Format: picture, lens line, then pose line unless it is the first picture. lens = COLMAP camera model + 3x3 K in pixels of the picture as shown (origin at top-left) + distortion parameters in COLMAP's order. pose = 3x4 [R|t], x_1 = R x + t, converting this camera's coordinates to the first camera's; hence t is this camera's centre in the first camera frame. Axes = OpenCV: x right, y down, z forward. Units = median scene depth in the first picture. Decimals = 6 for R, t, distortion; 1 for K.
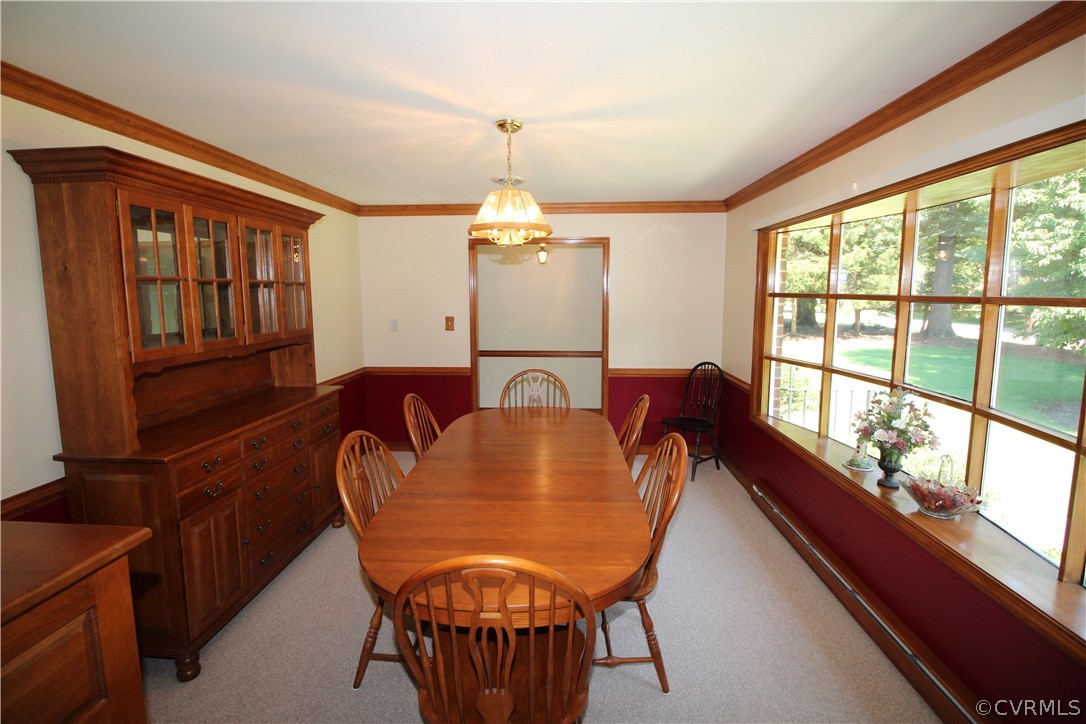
lens RADIAL K [[500.8, 0, 544.7], [0, 500.8, 347.5], [0, 0, 1]] dist [0.004146, -0.015725]
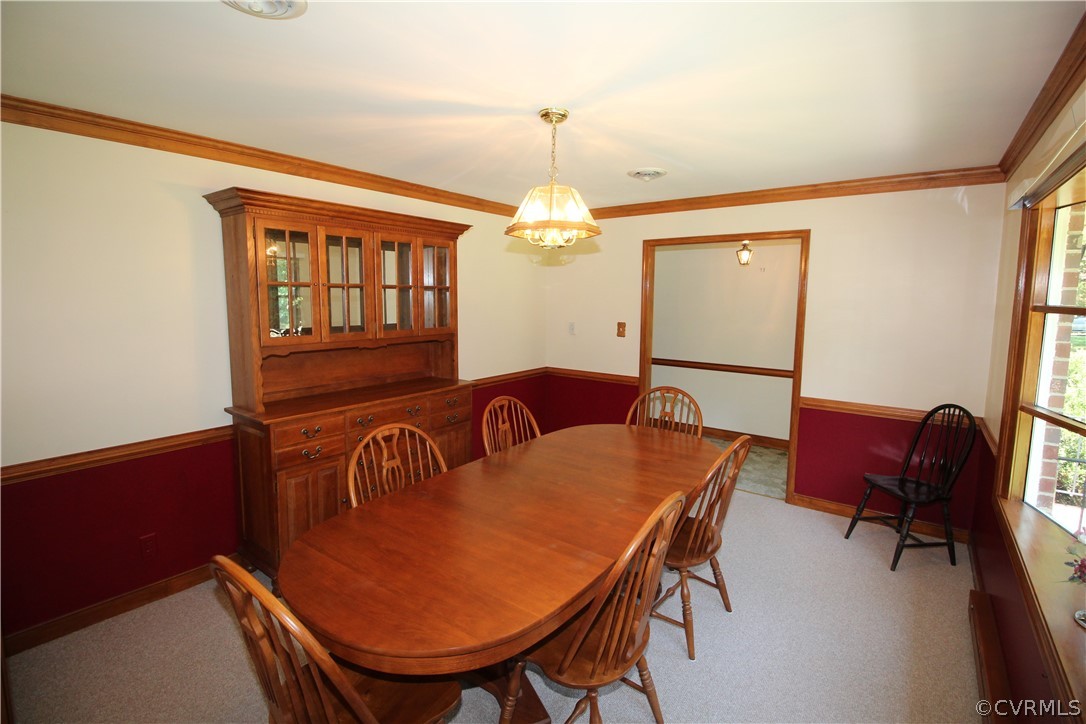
lens RADIAL K [[500.8, 0, 544.7], [0, 500.8, 347.5], [0, 0, 1]] dist [0.004146, -0.015725]
pose [[0.831533, 0.069177, -0.551151, 0.396314], [-0.072522, 0.997242, 0.015753, -0.031761], [0.550721, 0.026872, 0.834256, 0.216687]]
